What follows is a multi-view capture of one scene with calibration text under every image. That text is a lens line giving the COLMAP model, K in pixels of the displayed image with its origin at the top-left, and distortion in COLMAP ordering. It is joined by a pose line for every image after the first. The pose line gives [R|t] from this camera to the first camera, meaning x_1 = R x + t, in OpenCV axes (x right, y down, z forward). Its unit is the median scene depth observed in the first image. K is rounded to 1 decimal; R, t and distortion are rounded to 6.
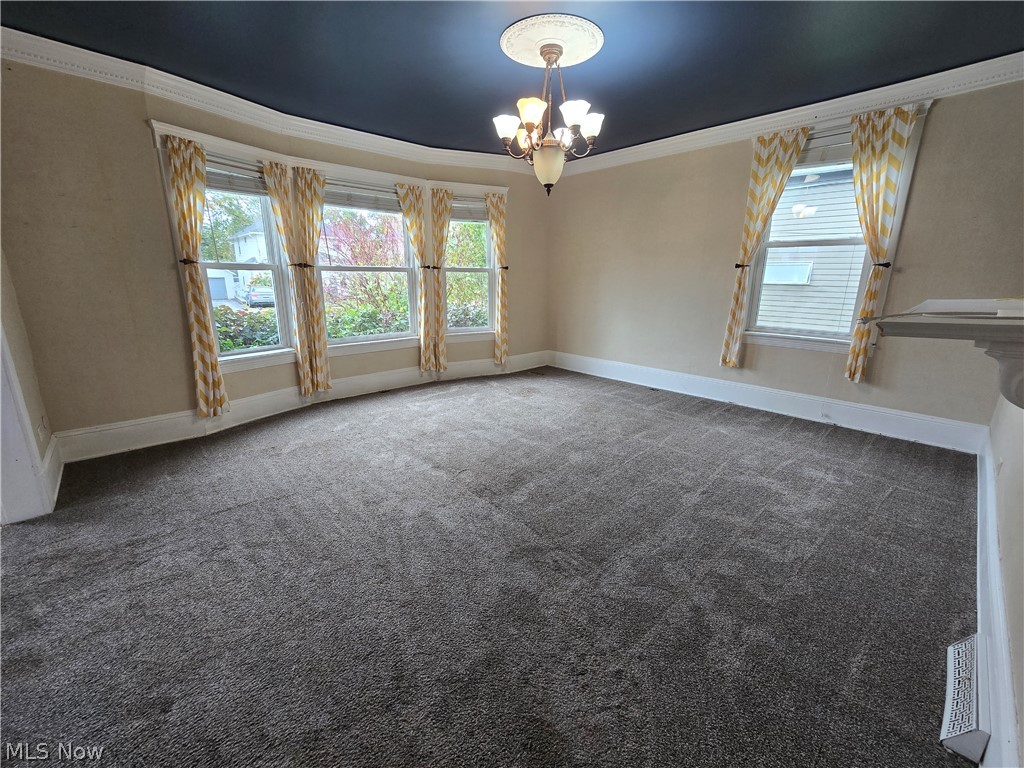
lens RADIAL K [[421.6, 0, 517.6], [0, 421.6, 382.5], [0, 0, 1]] dist [-0.002813, 0.000264]
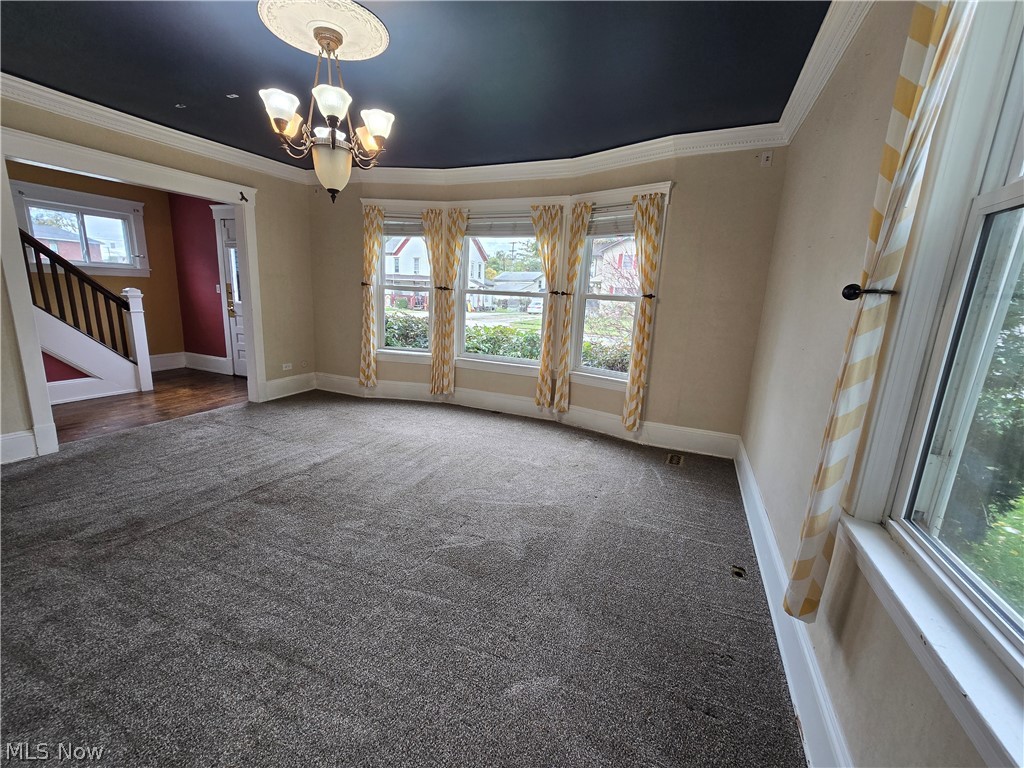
lens RADIAL K [[421.6, 0, 507.5], [0, 421.6, 383.3], [0, 0, 1]] dist [-0.002813, 0.000264]
pose [[0.398333, 0.200433, -0.895074, 0.715440], [-0.270249, 0.958162, 0.094292, -0.180420], [0.876525, 0.204333, 0.435834, 0.690064]]
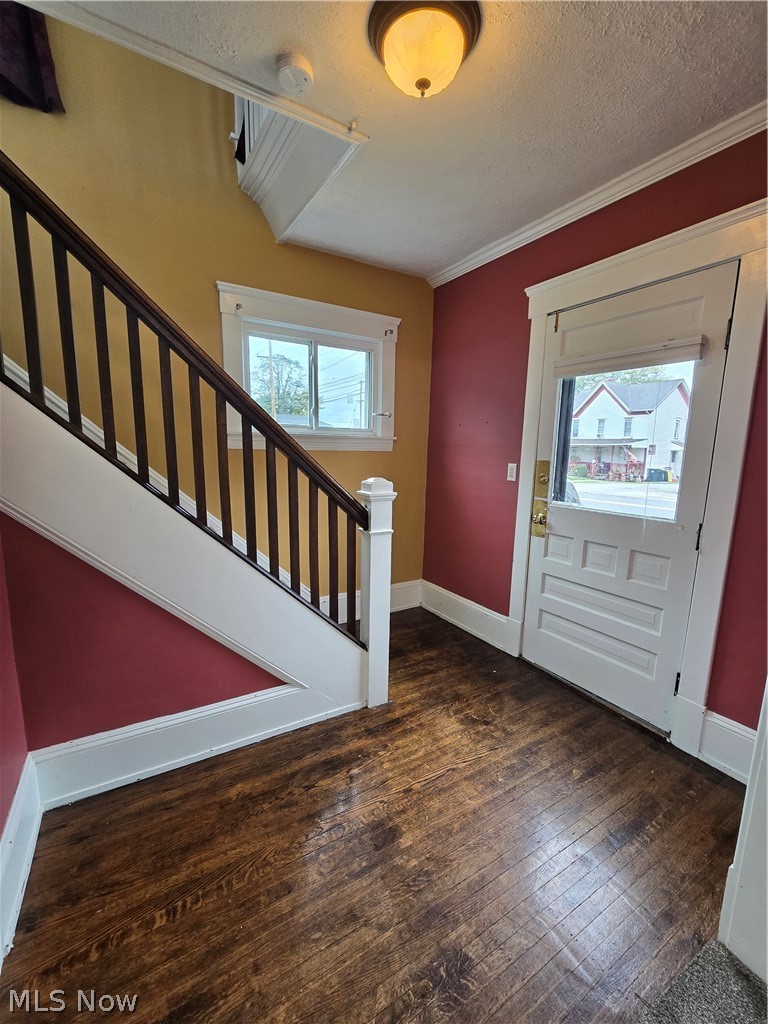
lens RADIAL K [[421.6, 0, 386.7], [0, 421.6, 516.0], [0, 0, 1]] dist [-0.002813, 0.000264]
pose [[-0.203194, 0.137530, -0.969432, 0.601892], [-0.268105, 0.944432, 0.190179, -0.171210], [0.941717, 0.298553, -0.155030, 0.650186]]
